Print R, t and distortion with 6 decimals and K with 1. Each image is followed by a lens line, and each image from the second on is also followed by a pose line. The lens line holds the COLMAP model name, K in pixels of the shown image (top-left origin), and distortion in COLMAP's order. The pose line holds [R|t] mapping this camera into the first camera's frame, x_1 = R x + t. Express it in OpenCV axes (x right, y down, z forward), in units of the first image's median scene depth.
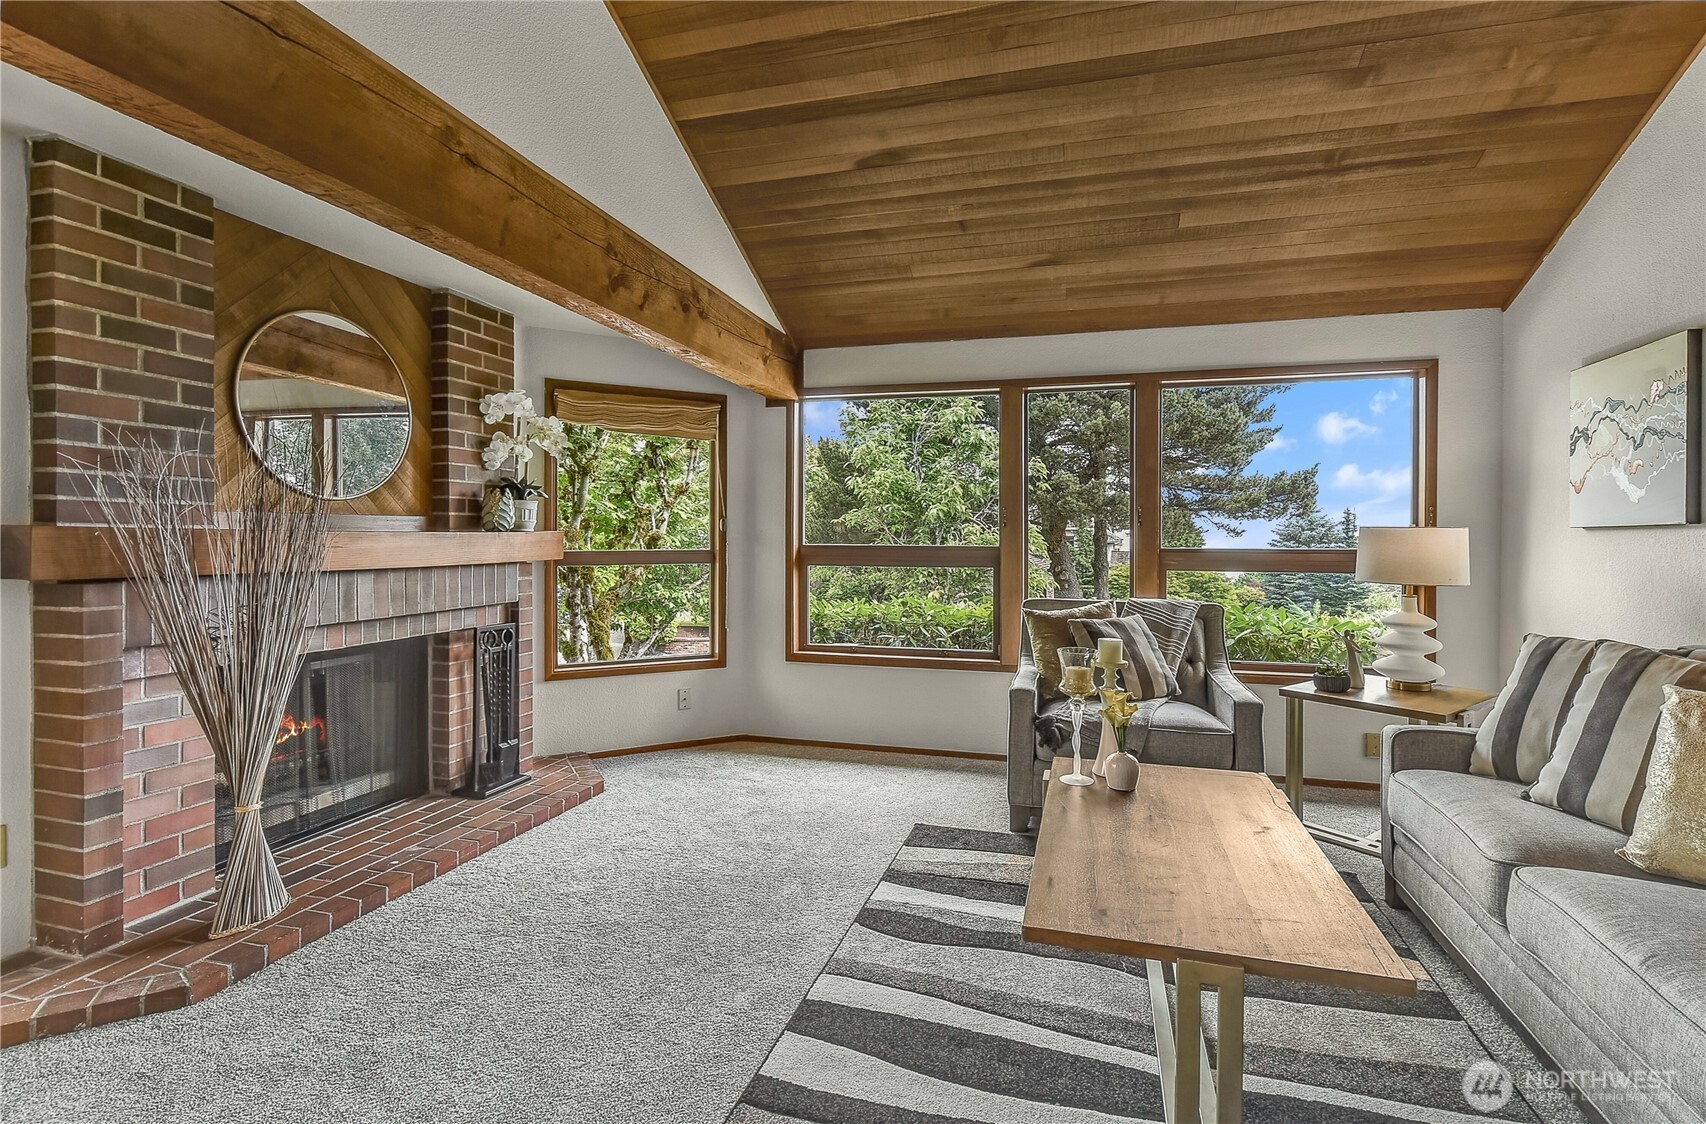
lens RADIAL K [[784.7, 0, 886.3], [0, 784.7, 544.5], [0, 0, 1]] dist [0.017691, -0.000587]
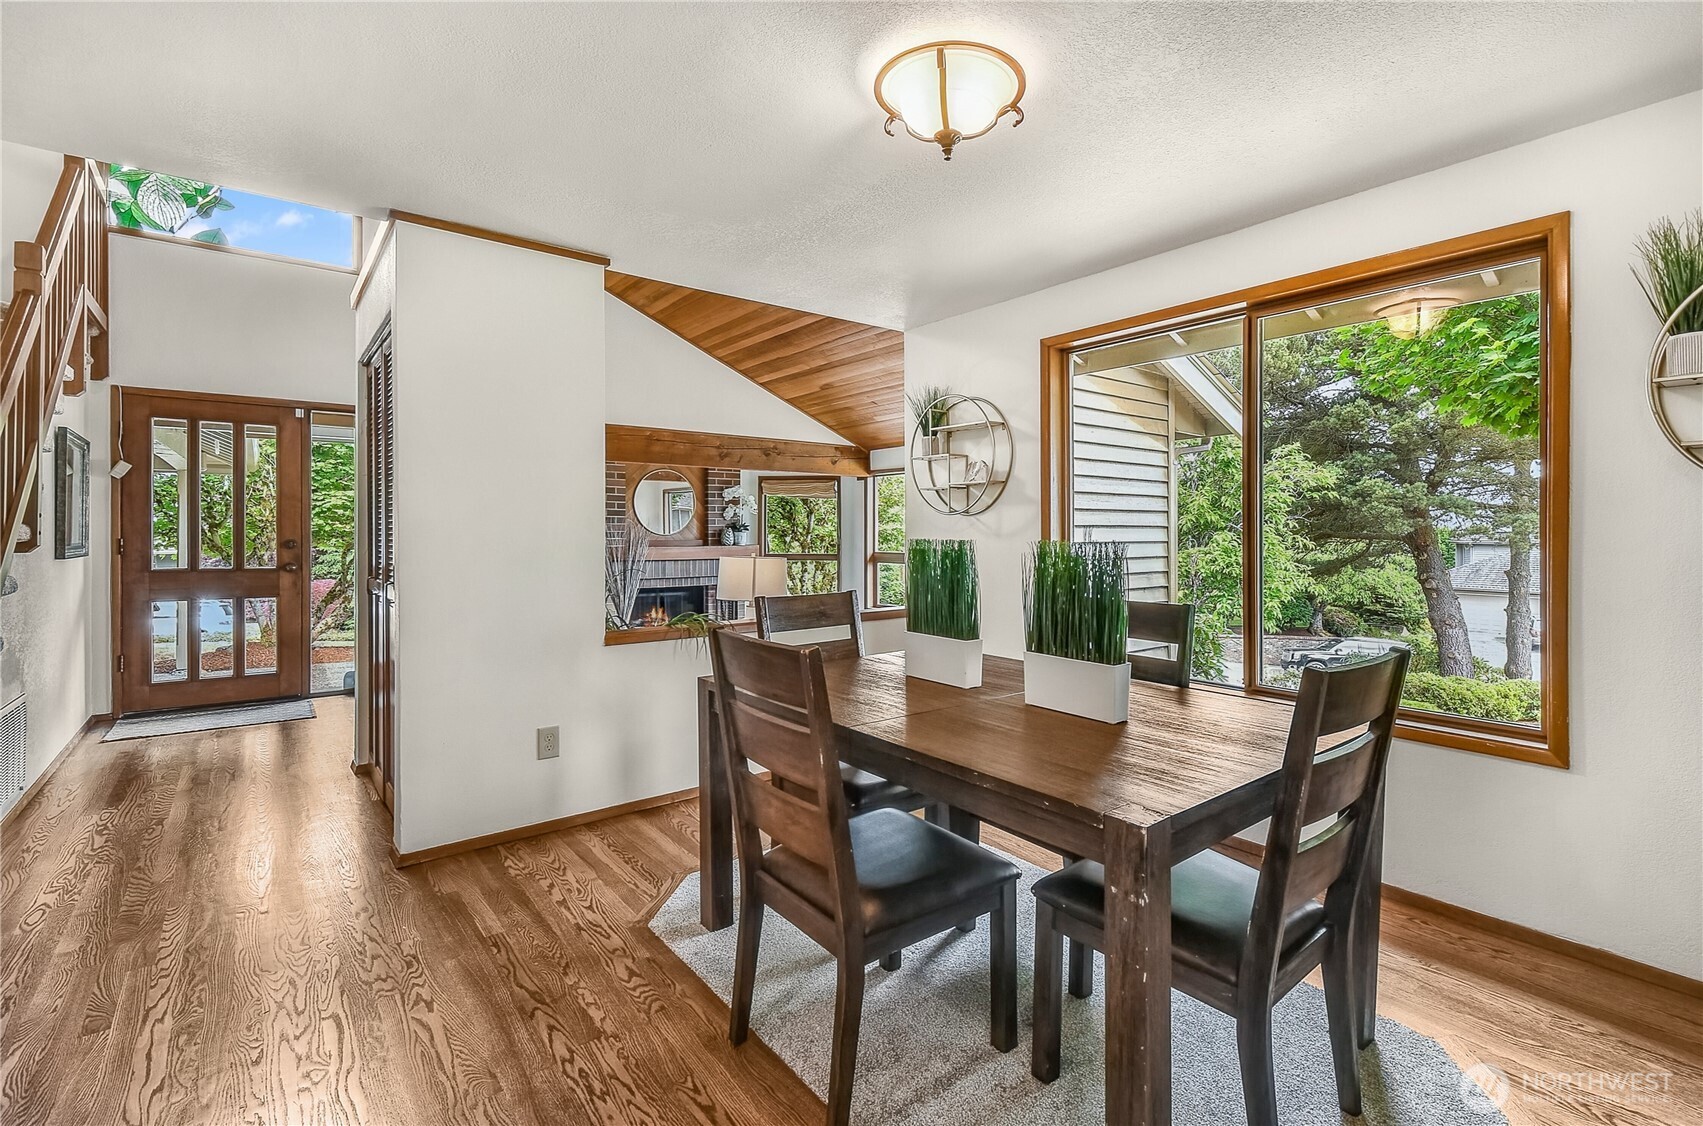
lens RADIAL K [[783.3, 0, 875.8], [0, 783.3, 525.8], [0, 0, 1]] dist [0.017691, -0.000587]
pose [[0.798063, -0.002918, -0.602566, 1.060612], [-0.008451, 0.999836, -0.016035, -0.034010], [0.602514, 0.017889, 0.797908, -0.521311]]
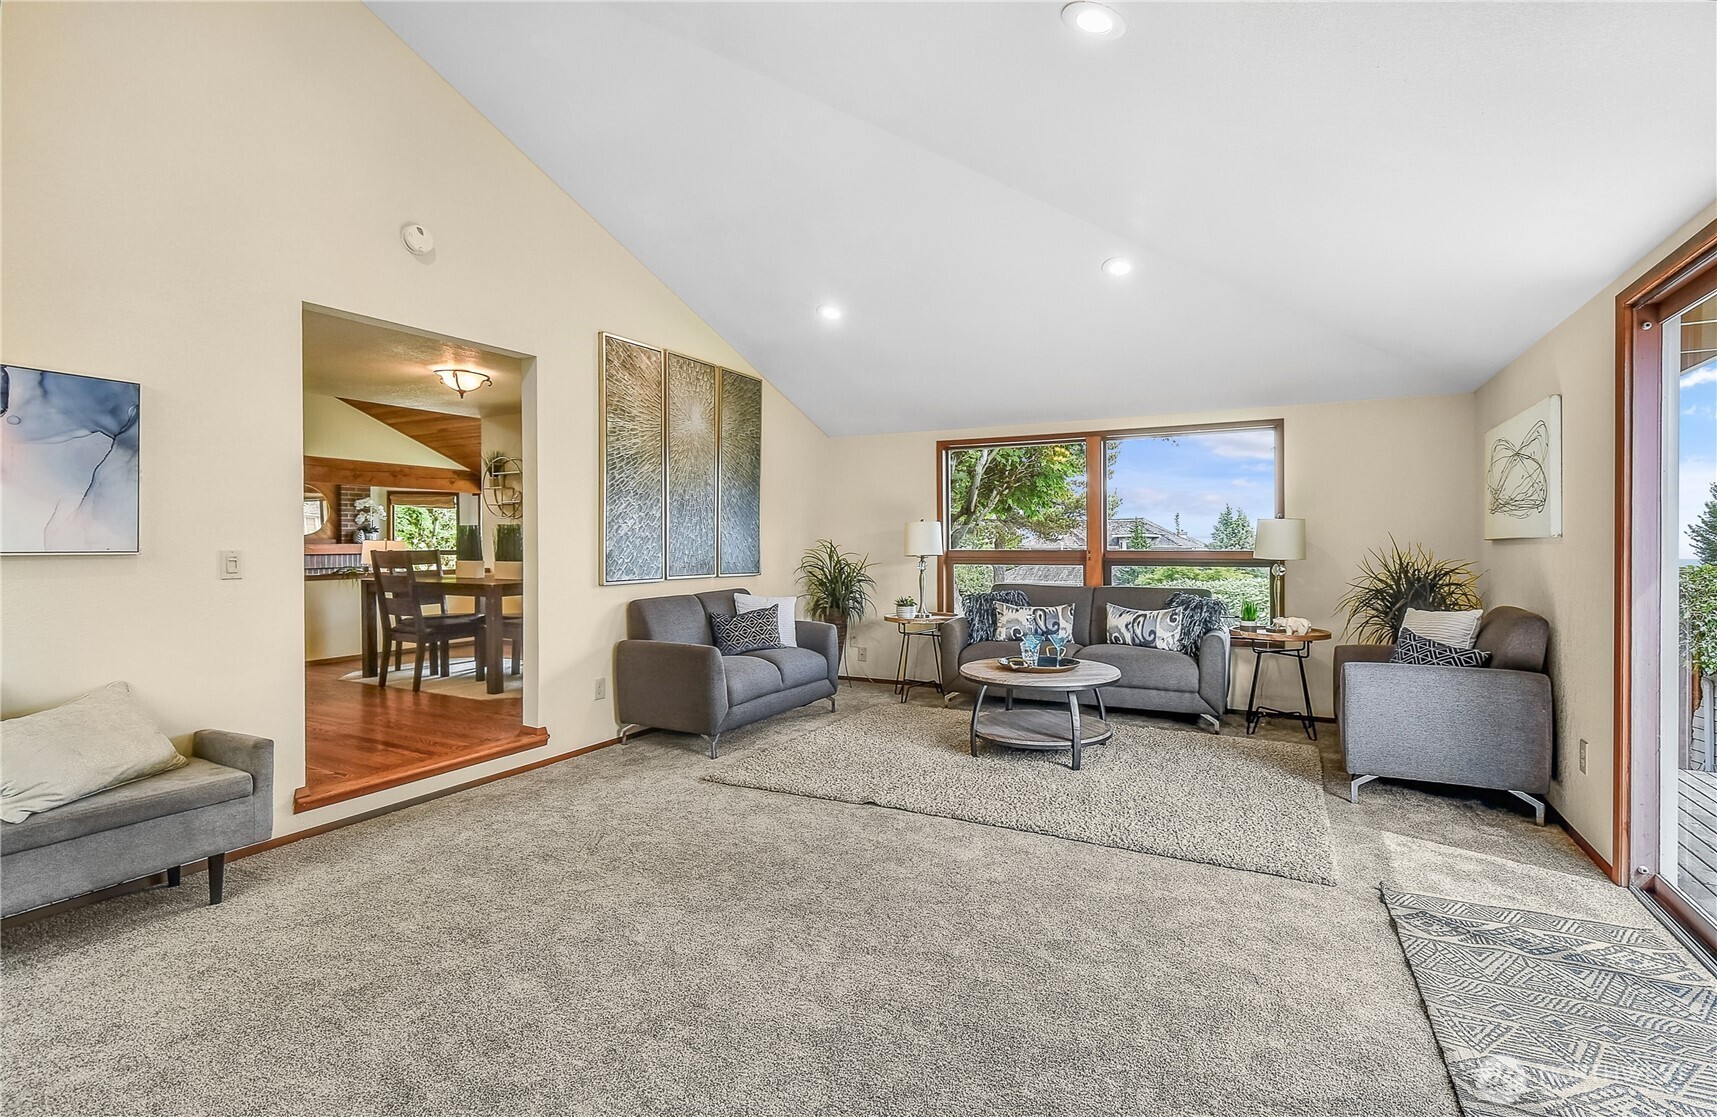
lens RADIAL K [[780.4, 0, 897.0], [0, 780.4, 540.4], [0, 0, 1]] dist [0.002938, 0.001213]
pose [[0.976649, -0.005153, -0.214778, 1.828437], [0.001992, 0.999887, -0.014933, 0.017180], [0.214831, 0.014157, 0.976549, -1.277648]]
